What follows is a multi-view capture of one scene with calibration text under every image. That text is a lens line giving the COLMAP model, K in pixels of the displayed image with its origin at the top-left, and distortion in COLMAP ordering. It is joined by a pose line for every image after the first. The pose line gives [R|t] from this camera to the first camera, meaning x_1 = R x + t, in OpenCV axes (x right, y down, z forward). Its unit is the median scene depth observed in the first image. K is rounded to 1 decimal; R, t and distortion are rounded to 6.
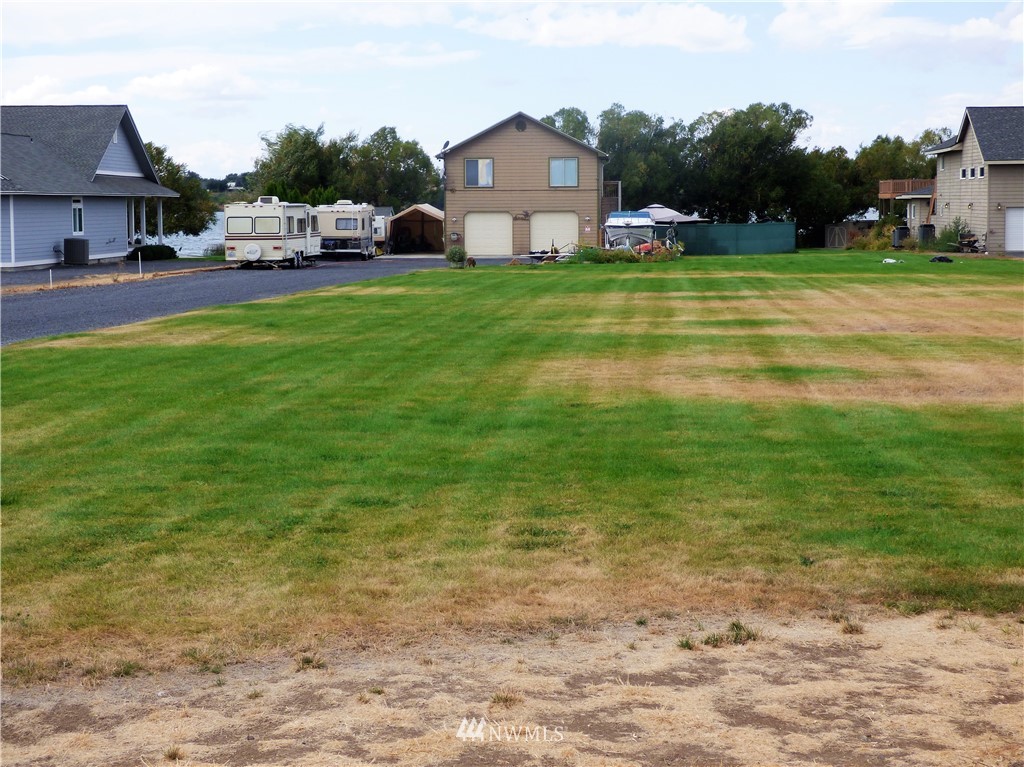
lens RADIAL K [[1884.5, 0, 510.8], [0, 1884.5, 383.1], [0, 0, 1]] dist [0.250419, 0.000000]
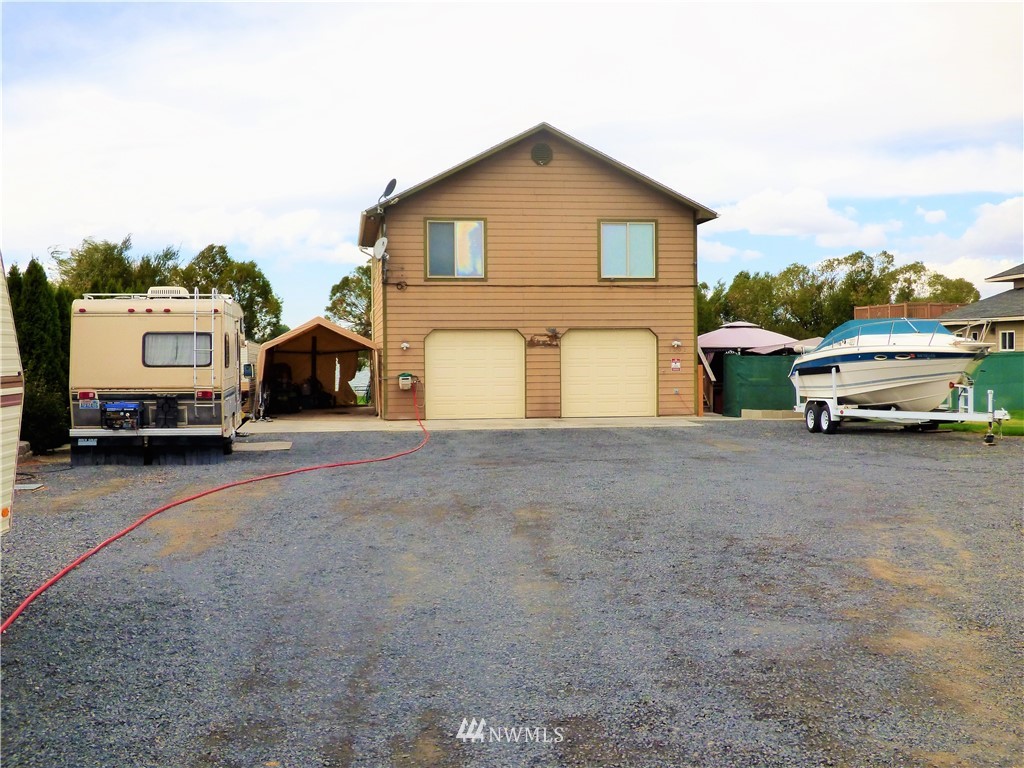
lens RADIAL K [[1166.8, 0, 511.4], [0, 1166.8, 386.2], [0, 0, 1]] dist [0.065447, 0.000000]
pose [[0.978836, -0.011508, 0.204321, -0.064184], [0.025649, 0.997444, -0.066698, -0.056274], [-0.203031, 0.070527, 0.976629, 0.708399]]
